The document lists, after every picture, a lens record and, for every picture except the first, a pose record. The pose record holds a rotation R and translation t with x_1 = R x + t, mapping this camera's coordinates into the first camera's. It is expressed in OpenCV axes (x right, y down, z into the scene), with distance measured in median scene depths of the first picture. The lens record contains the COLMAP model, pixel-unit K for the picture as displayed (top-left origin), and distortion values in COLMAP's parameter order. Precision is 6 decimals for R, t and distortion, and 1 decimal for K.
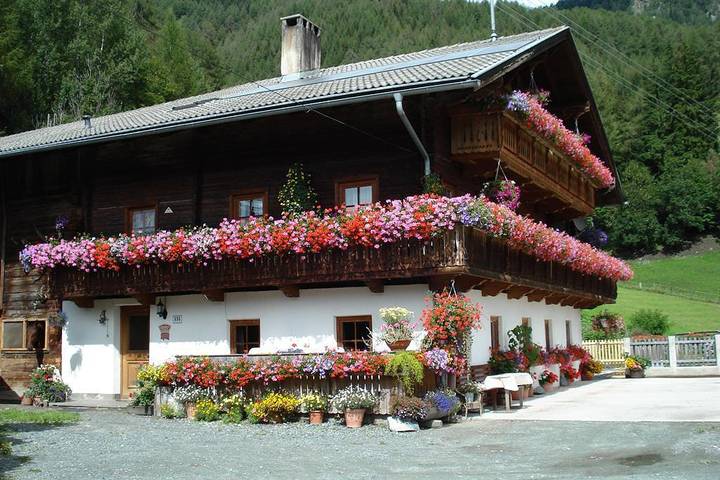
lens RADIAL K [[847.5, 0, 360.0], [0, 847.5, 240.0], [0, 0, 1]] dist [-0.008025, -0.001941]
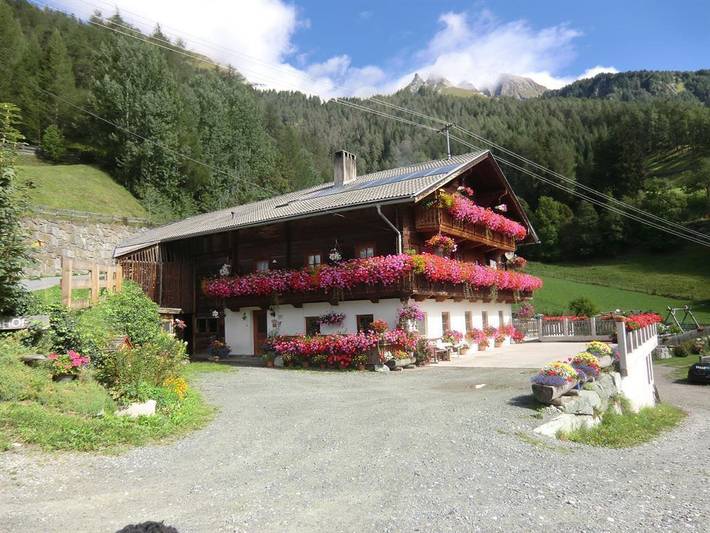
lens RADIAL K [[557.4, 0, 355.0], [0, 557.4, 266.5], [0, 0, 1]] dist [-0.014074, -0.003671]
pose [[0.992127, -0.029701, -0.121665, 0.118712], [0.032296, 0.999290, 0.019408, -0.043436], [0.121002, -0.023184, 0.992382, -0.262363]]
